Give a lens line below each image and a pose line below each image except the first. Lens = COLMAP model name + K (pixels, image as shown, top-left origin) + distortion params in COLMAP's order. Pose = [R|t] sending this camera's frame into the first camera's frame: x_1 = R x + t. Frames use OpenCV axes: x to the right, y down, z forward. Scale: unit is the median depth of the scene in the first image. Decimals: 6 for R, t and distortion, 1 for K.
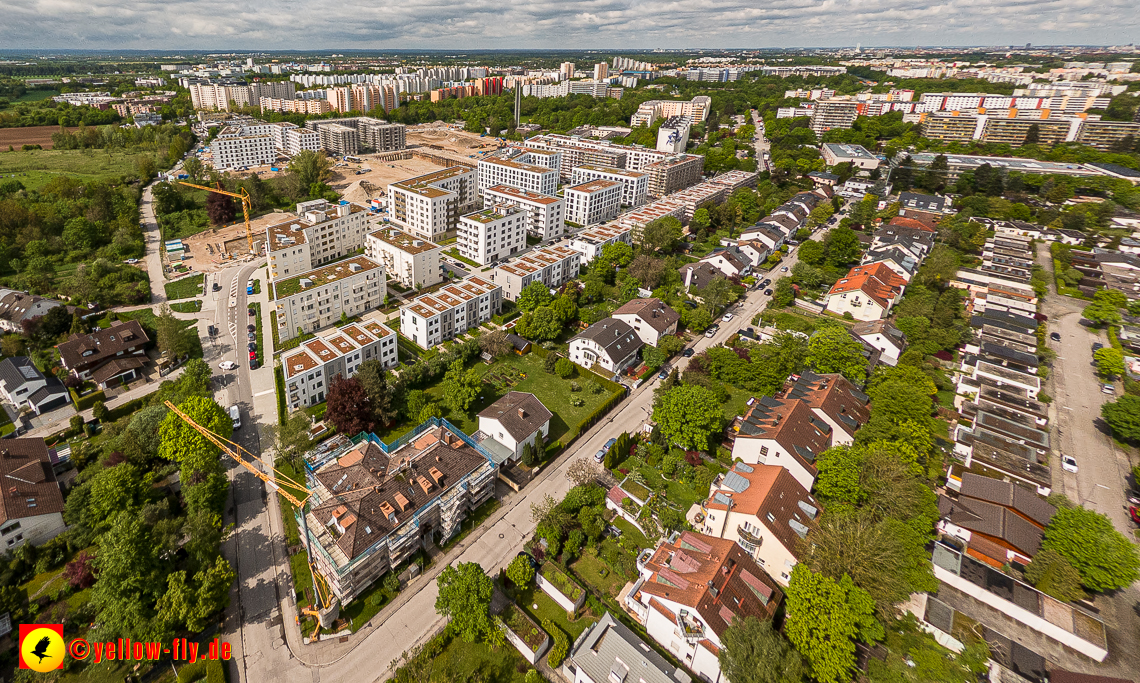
lens RADIAL K [[499.1, 0, 441.0], [0, 499.1, 238.2], [0, 0, 1]] dist [-0.002621, -0.000281]
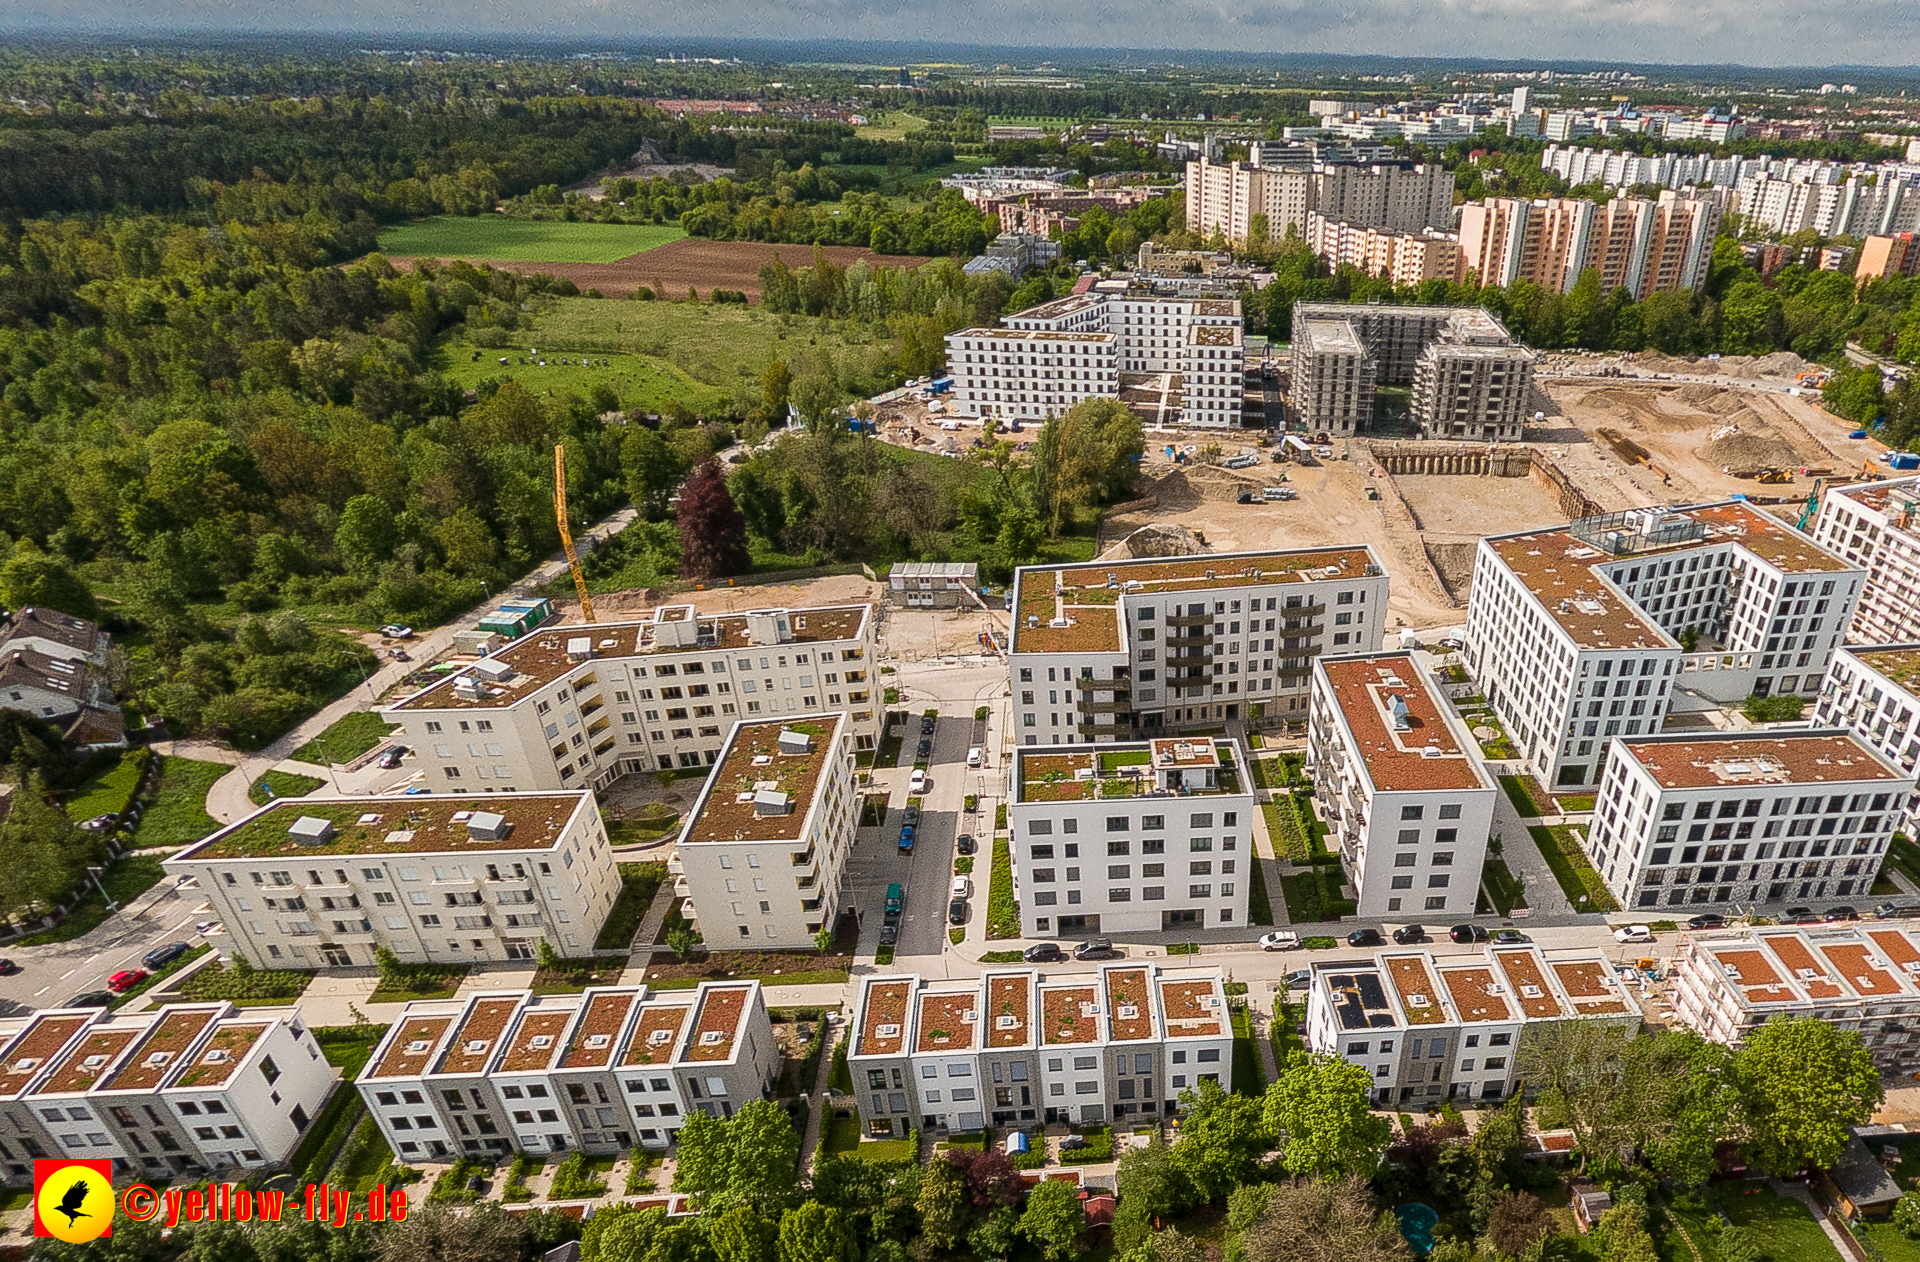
lens RADIAL K [[1209.1, 0, 1205.1], [0, 1209.1, 977.4], [0, 0, 1]] dist [0.000786, 0.001295]
pose [[0.816951, 0.364981, -0.446520, 0.412733], [-0.224040, 0.914299, 0.337436, -0.154612], [0.531410, -0.175631, 0.828708, 0.403196]]
